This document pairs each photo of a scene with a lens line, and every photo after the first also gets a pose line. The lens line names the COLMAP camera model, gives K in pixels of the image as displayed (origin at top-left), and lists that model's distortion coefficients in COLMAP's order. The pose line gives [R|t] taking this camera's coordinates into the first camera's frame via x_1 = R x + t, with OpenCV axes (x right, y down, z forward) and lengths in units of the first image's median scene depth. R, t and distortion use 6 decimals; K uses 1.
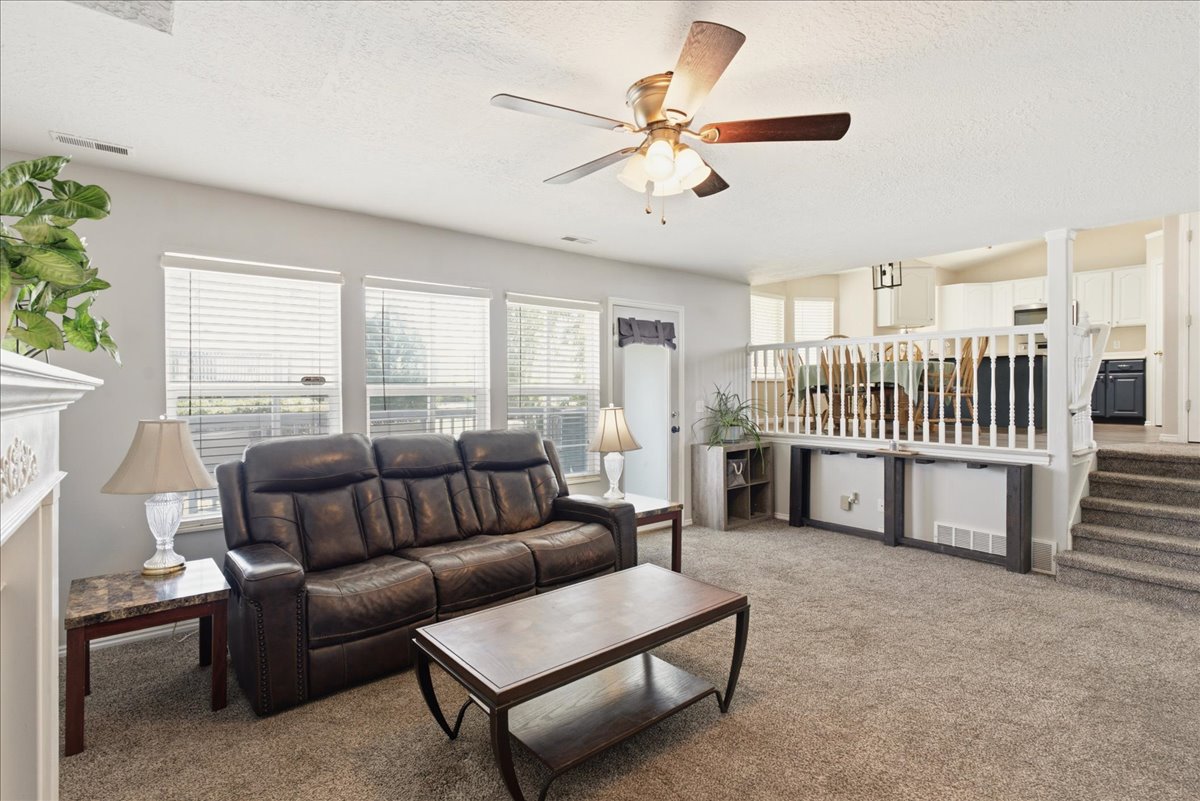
lens RADIAL K [[583.6, 0, 600.2], [0, 583.6, 395.1], [0, 0, 1]] dist [-0.001141, 0.000084]
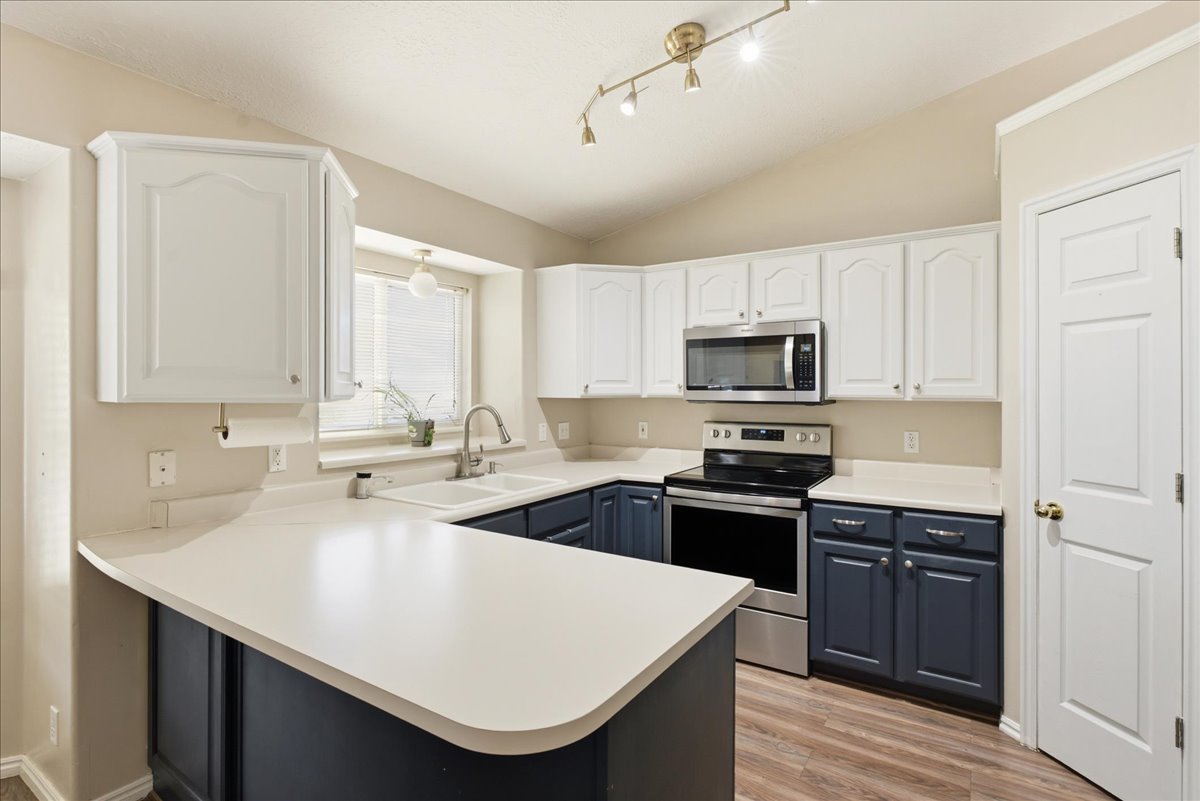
lens RADIAL K [[572.9, 0, 599.6], [0, 572.9, 380.6], [0, 0, 1]] dist [-0.006602, -0.000294]
pose [[0.954696, 0.006135, 0.297519, 0.605658], [-0.000846, 0.999839, -0.017903, -0.123953], [-0.297581, 0.016840, 0.954548, 0.732915]]
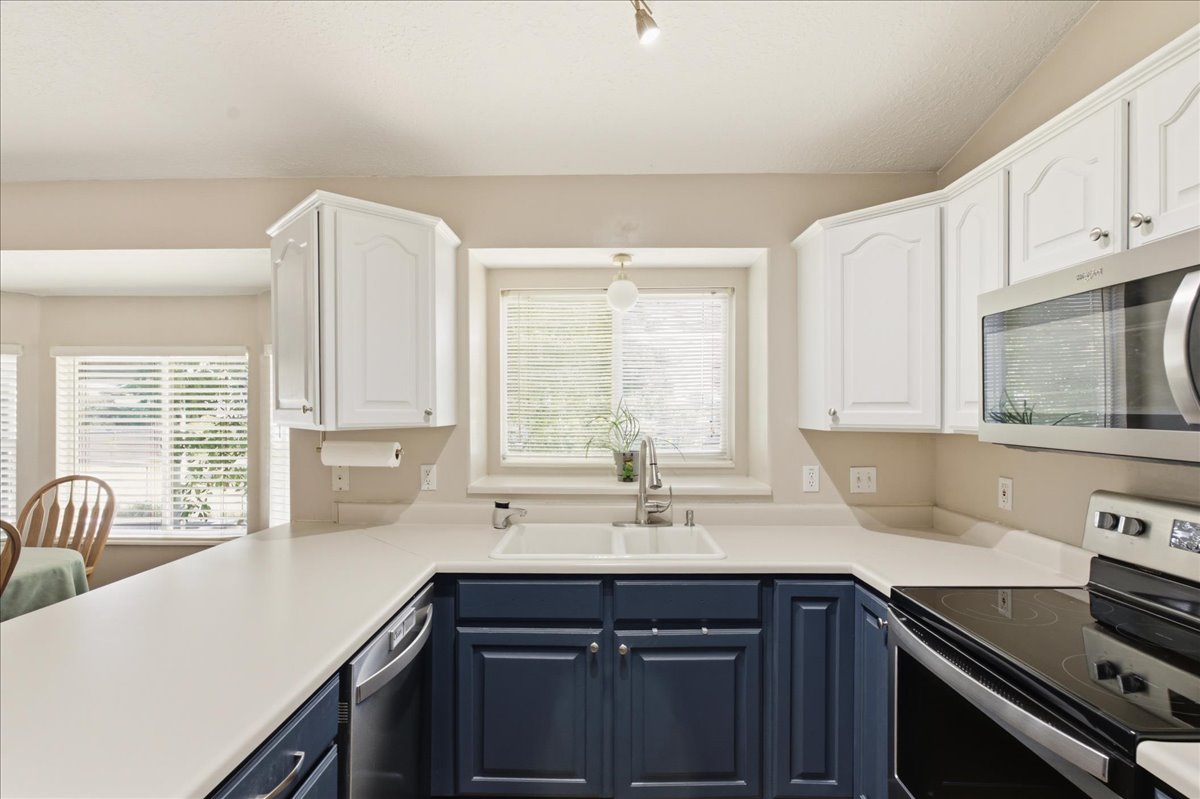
lens RADIAL K [[584.9, 0, 600.2], [0, 584.9, 411.1], [0, 0, 1]] dist [-0.001866, -0.000029]
pose [[0.765571, 0.004111, -0.643338, 0.817231], [-0.002190, 0.999990, 0.003785, -0.128633], [0.643347, -0.001489, 0.765573, 0.867894]]
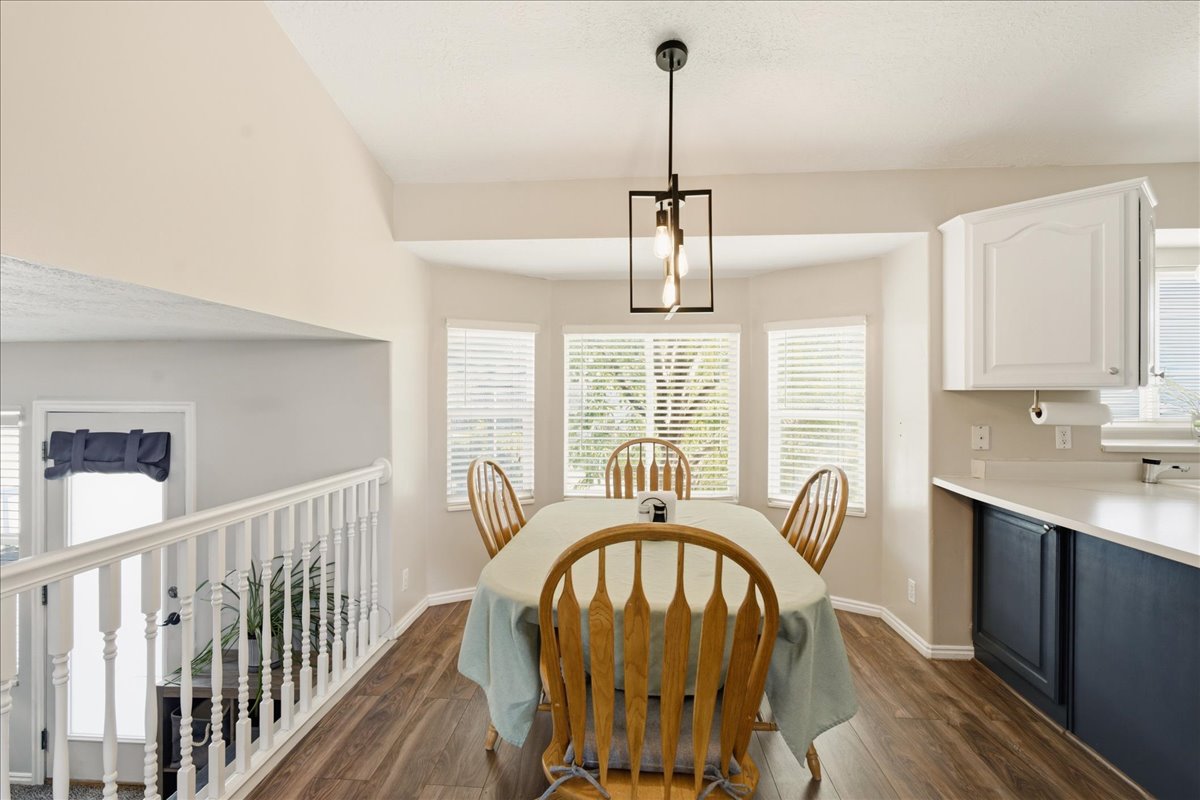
lens RADIAL K [[560.4, 0, 601.8], [0, 560.4, 394.7], [0, 0, 1]] dist [0.000449, 0.000567]
pose [[0.739579, 0.002406, -0.673066, 0.558521], [-0.002322, 0.999997, 0.001023, -0.116272], [0.673066, 0.000806, 0.739582, 0.609052]]
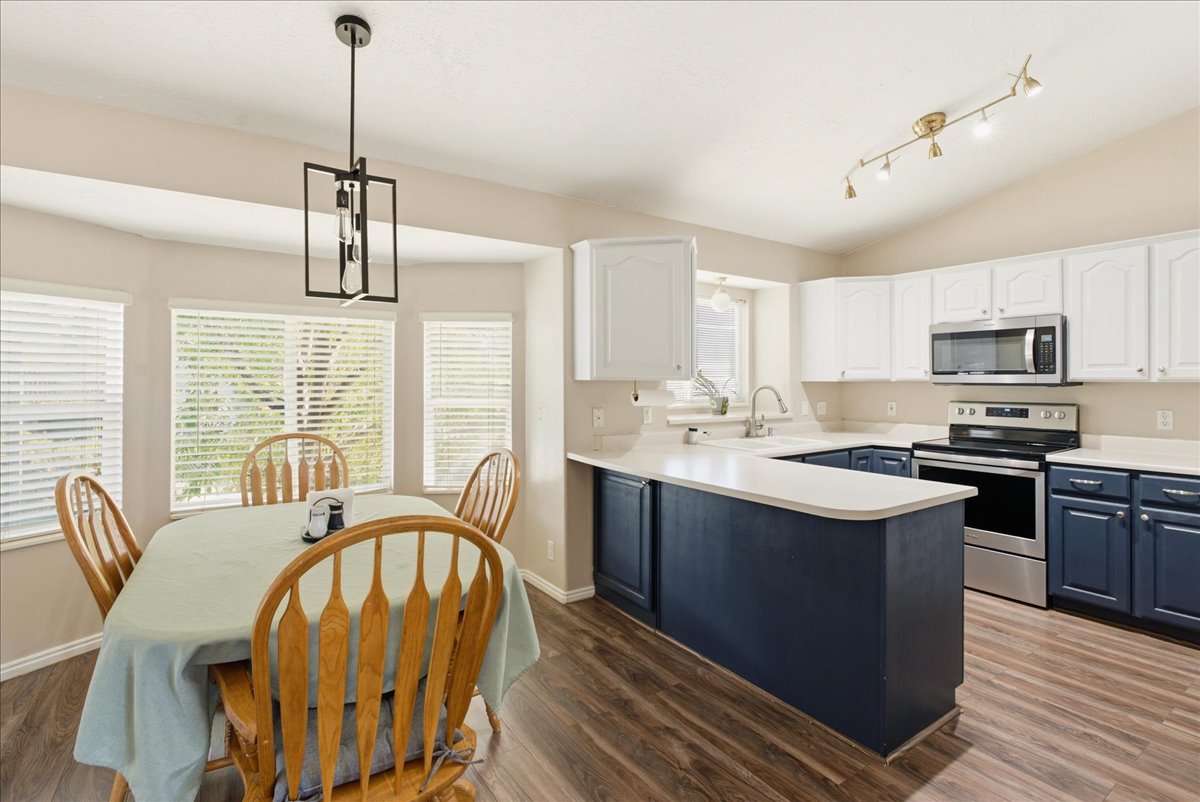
lens RADIAL K [[565.1, 0, 600.7], [0, 565.1, 376.6], [0, 0, 1]] dist [-0.001444, 0.000660]
pose [[0.996455, -0.000194, -0.084126, 0.537164], [-0.000610, 0.999954, -0.009534, -0.117919], [0.084124, 0.009551, 0.996410, 0.583934]]
